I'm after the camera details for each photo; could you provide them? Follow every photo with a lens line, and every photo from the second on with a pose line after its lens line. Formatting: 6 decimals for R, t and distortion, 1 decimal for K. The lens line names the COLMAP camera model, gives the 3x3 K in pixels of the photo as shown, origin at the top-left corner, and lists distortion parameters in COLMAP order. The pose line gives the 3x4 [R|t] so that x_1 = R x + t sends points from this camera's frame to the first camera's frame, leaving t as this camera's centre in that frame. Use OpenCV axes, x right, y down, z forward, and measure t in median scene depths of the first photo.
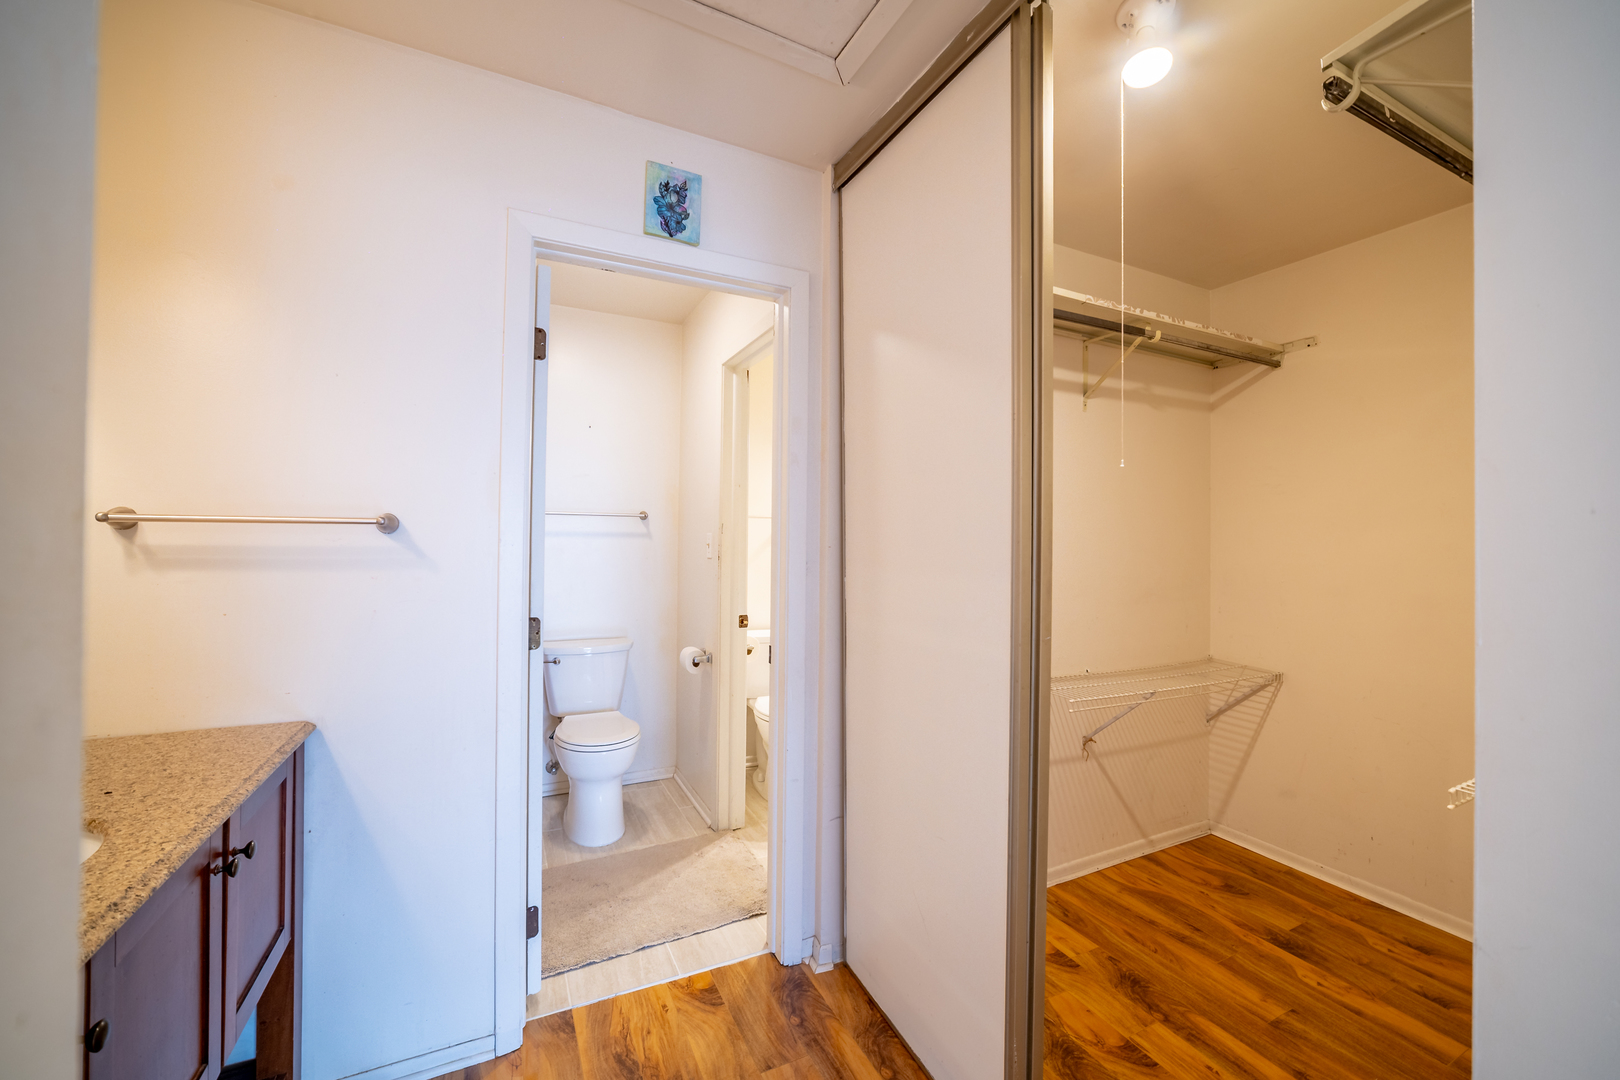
lens RADIAL K [[636.1, 0, 815.2], [0, 636.1, 535.5], [0, 0, 1]] dist [-0.032120, 0.015562]
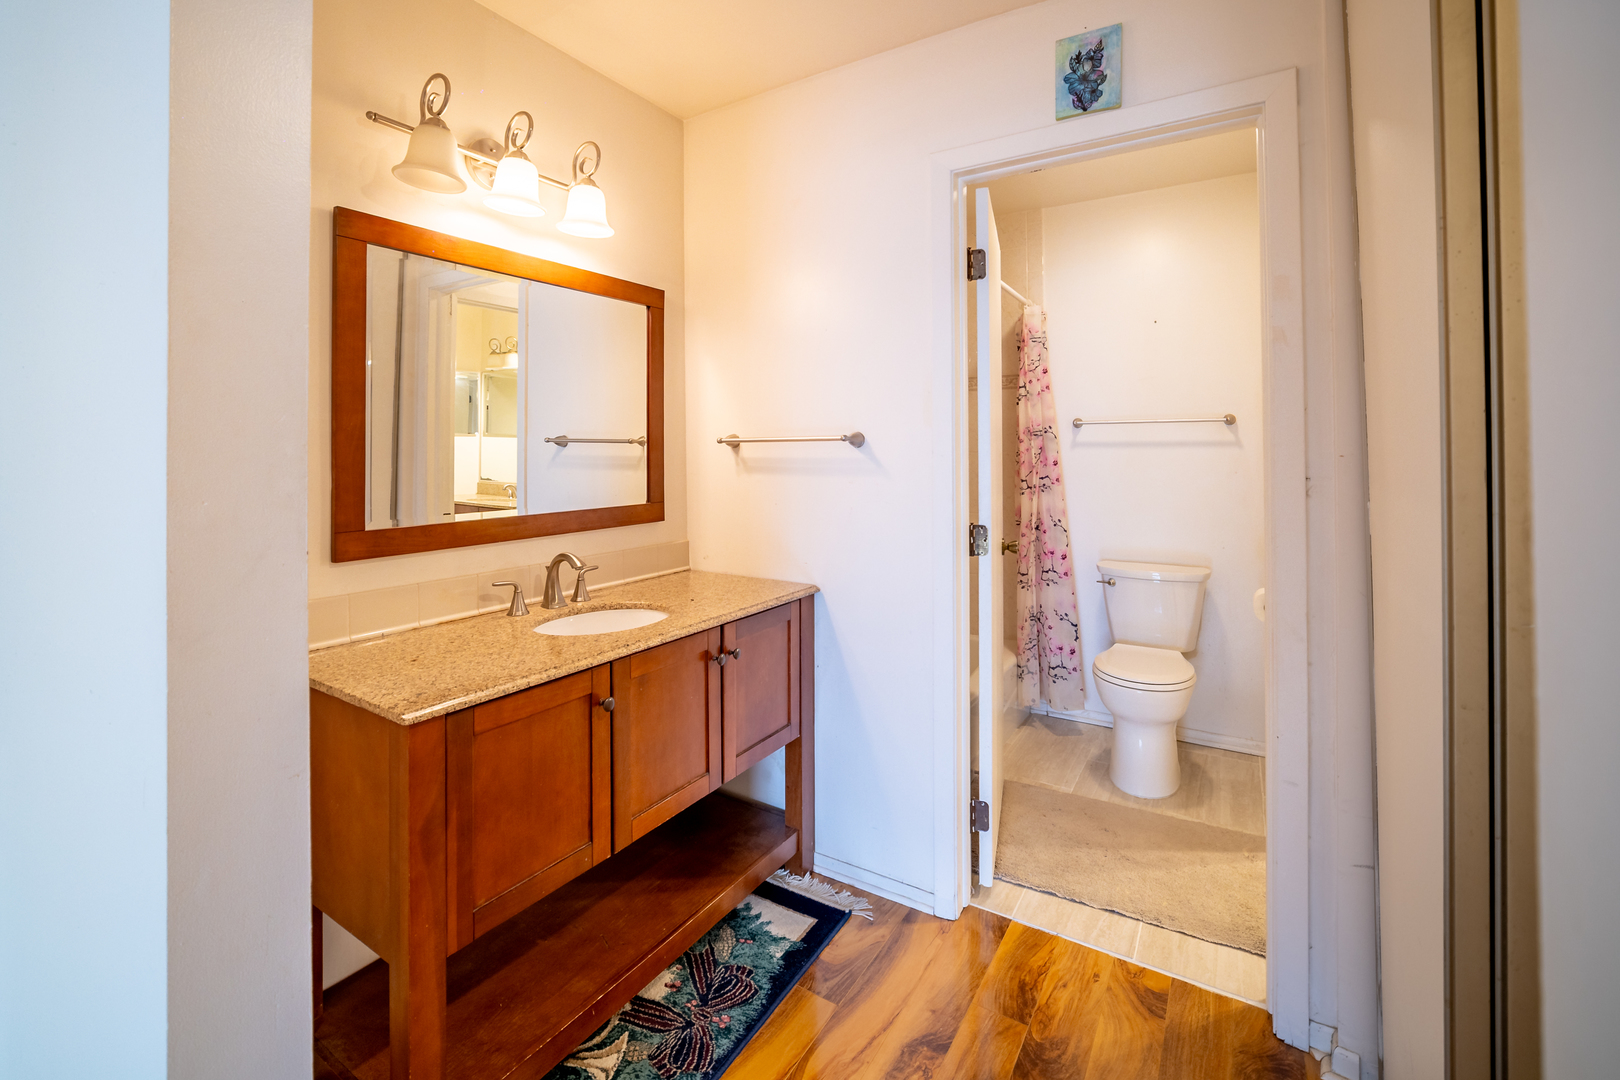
lens RADIAL K [[712.4, 0, 807.1], [0, 712.4, 443.4], [0, 0, 1]] dist [-0.018541, 0.008904]
pose [[0.524507, -0.019803, -0.851176, 0.402216], [0.016124, 0.999781, -0.013324, 0.005143], [0.851253, -0.006736, 0.524712, 0.130447]]
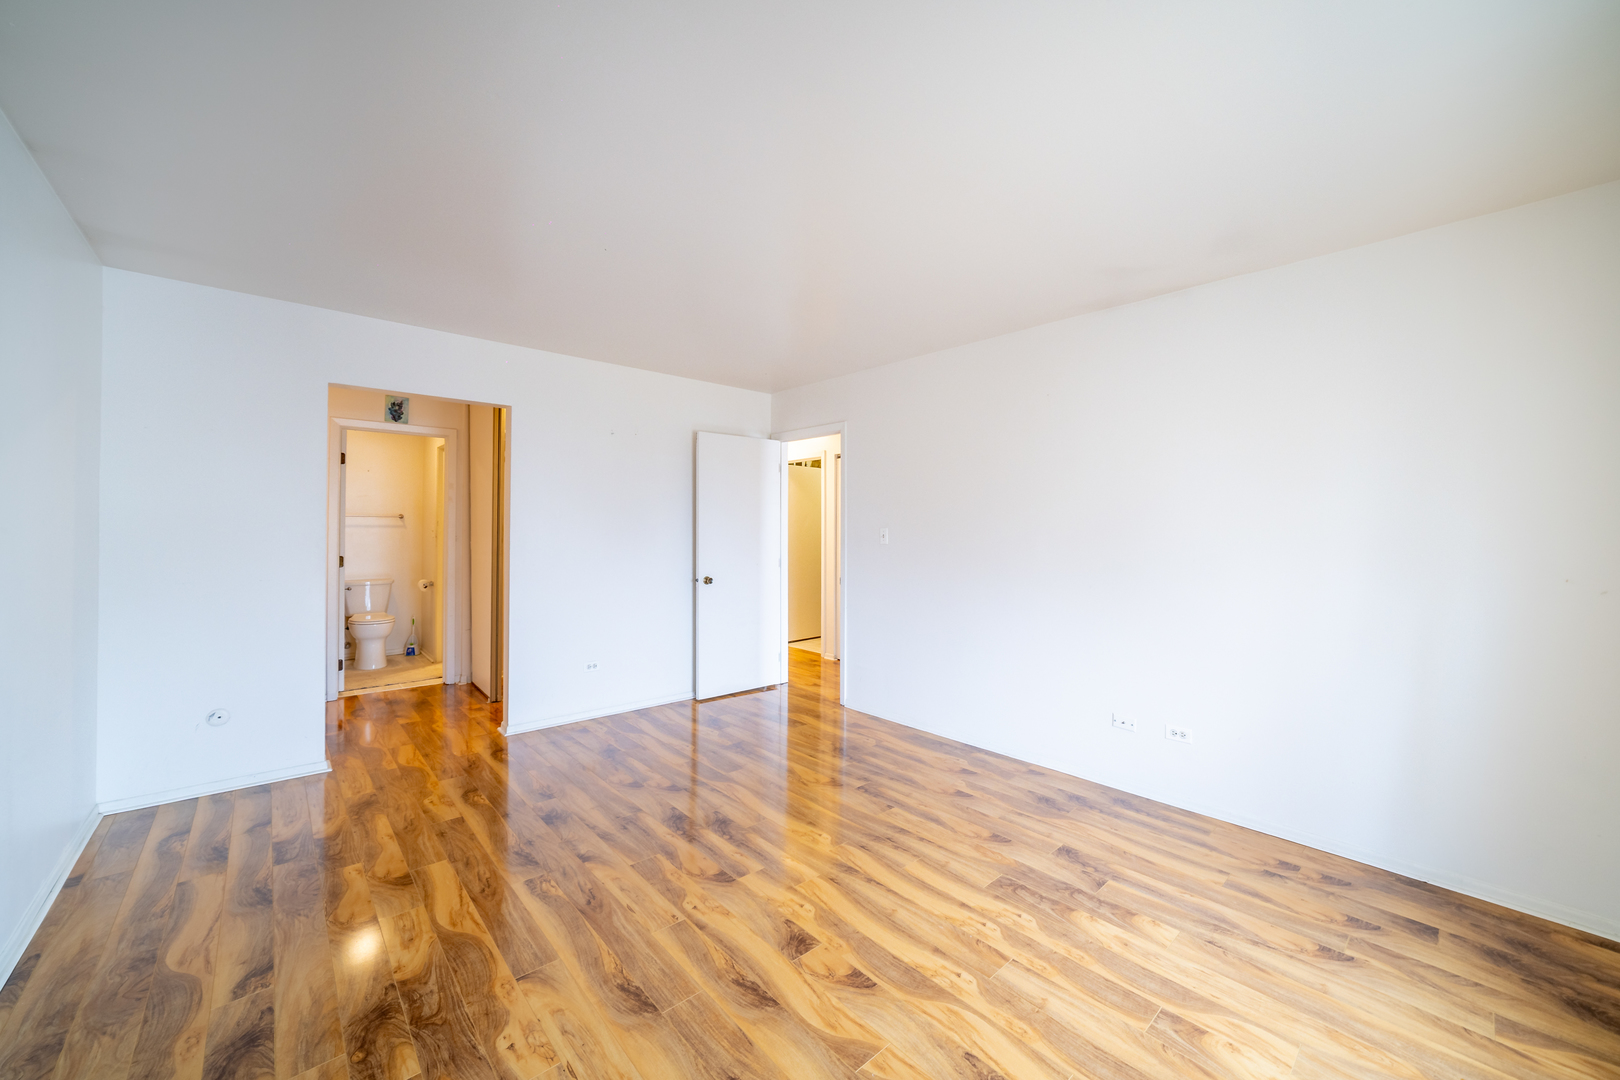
lens RADIAL K [[593.3, 0, 809.2], [0, 593.3, 531.4], [0, 0, 1]] dist [-0.029101, 0.008511]
pose [[0.960407, -0.002049, 0.278593, 0.799800], [-0.001415, 0.999924, 0.012232, -0.016535], [-0.278597, -0.012142, 0.960331, -1.995586]]
